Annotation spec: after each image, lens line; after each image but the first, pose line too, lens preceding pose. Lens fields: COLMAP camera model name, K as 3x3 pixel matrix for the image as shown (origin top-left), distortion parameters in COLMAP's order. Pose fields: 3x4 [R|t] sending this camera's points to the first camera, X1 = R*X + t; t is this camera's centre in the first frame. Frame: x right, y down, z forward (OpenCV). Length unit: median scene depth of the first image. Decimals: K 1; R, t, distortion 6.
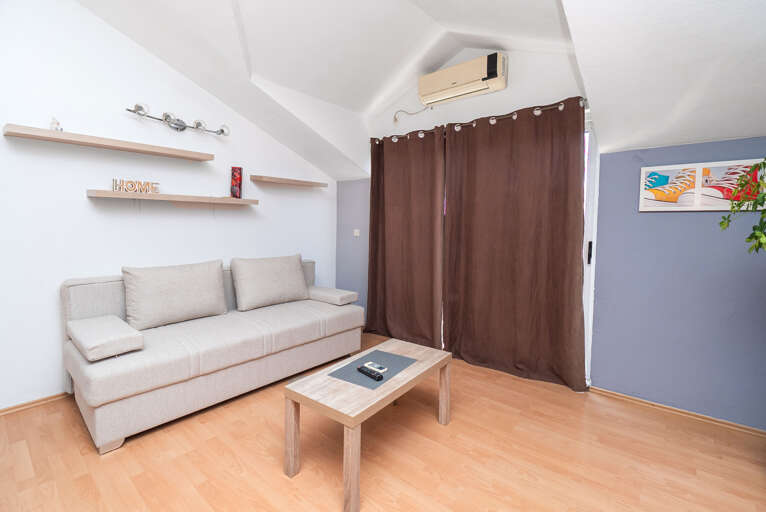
lens RADIAL K [[355.6, 0, 387.4], [0, 355.6, 235.9], [0, 0, 1]] dist [0.000045, 0.000089]
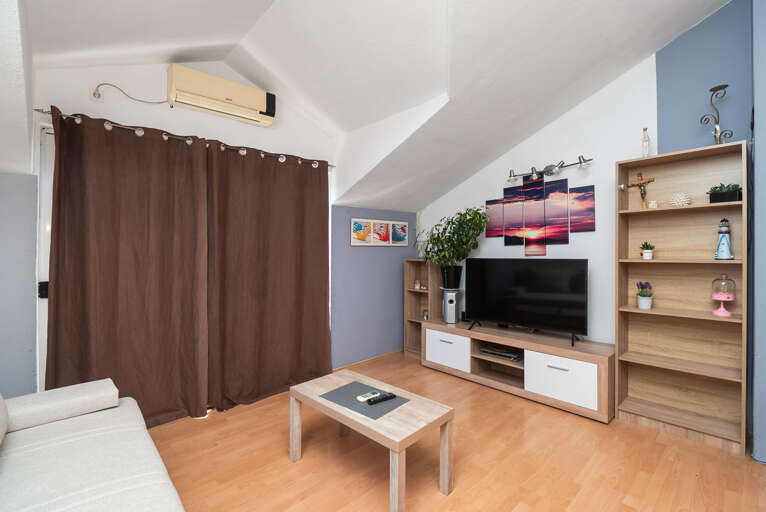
lens RADIAL K [[355.6, 0, 386.1], [0, 355.6, 260.9], [0, 0, 1]] dist [0.000045, 0.000089]
pose [[0.102846, -0.030718, 0.994223, -0.862999], [0.056760, 0.998076, 0.024966, -0.032552], [-0.993077, 0.053865, 0.104392, 0.691685]]
